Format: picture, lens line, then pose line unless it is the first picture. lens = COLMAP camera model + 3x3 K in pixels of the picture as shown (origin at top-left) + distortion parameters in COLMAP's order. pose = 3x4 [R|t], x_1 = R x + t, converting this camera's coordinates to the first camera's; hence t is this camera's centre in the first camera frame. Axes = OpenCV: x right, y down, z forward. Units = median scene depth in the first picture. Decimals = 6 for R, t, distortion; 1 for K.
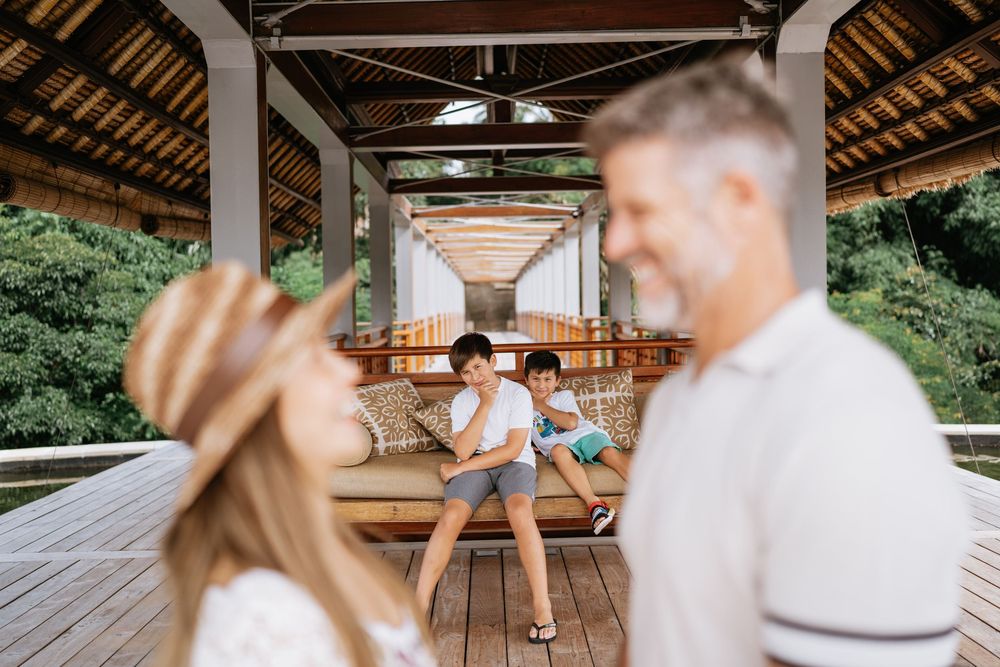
lens RADIAL K [[993.5, 0, 495.9], [0, 993.5, 334.0], [0, 0, 1]] dist [-0.024549, 0.000000]
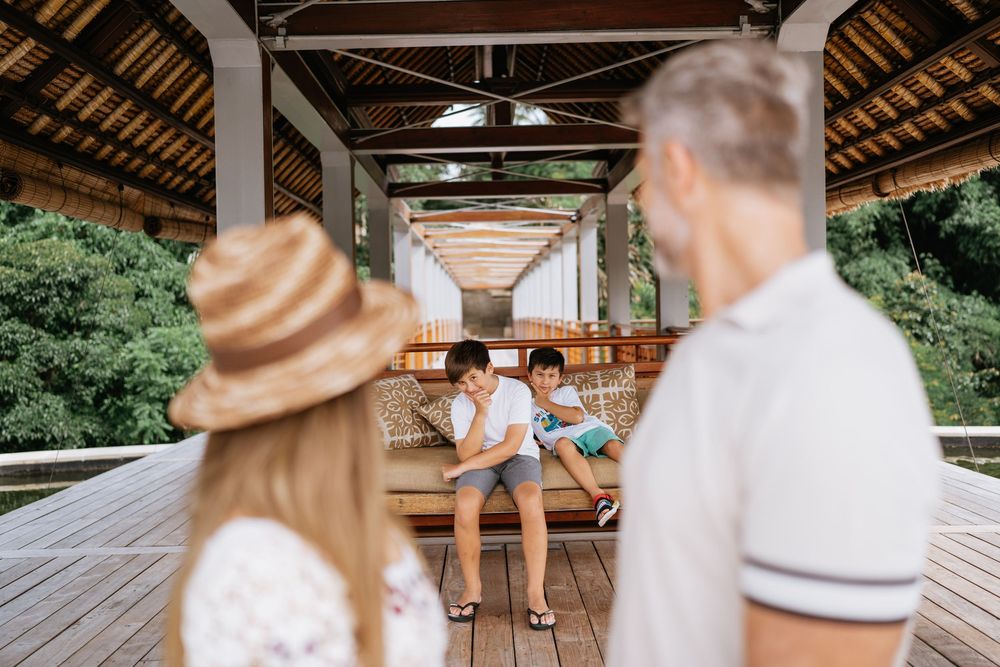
lens RADIAL K [[993.5, 0, 495.7], [0, 993.5, 333.7], [0, 0, 1]] dist [-0.024549, 0.000000]
pose [[0.999993, -0.001962, 0.003167, -0.005027], [0.001988, 0.999964, -0.008241, 0.008740], [-0.003151, 0.008247, 0.999961, -0.006389]]
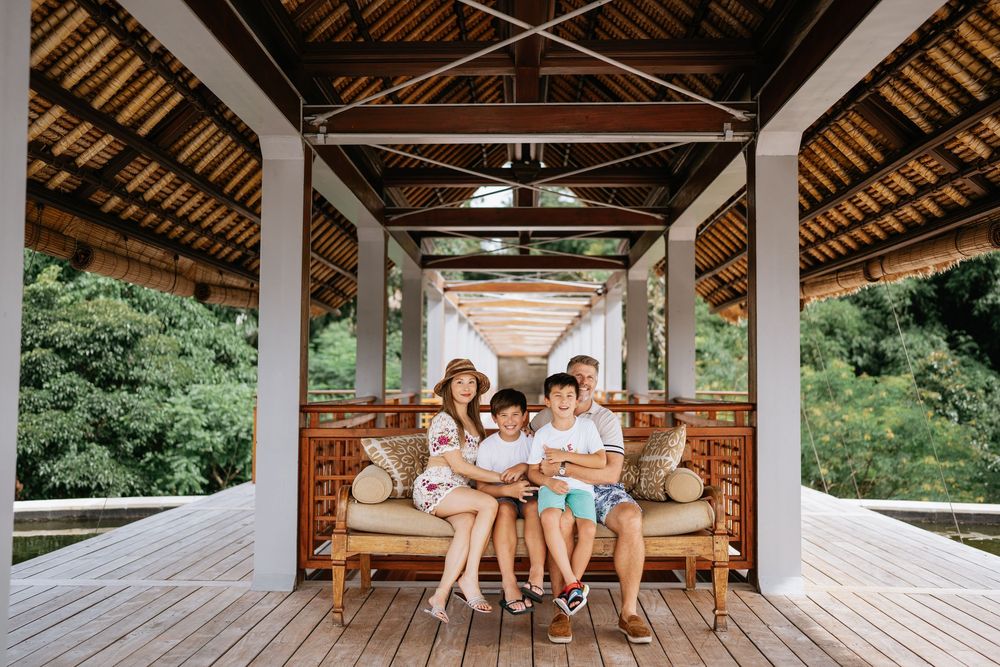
lens RADIAL K [[993.5, 0, 494.2], [0, 993.5, 325.0], [0, 0, 1]] dist [-0.024549, 0.000000]
pose [[0.999001, 0.024327, -0.037484, 0.021259], [-0.027394, 0.996122, -0.083608, 0.011416], [0.035305, 0.084551, 0.995794, -0.099796]]
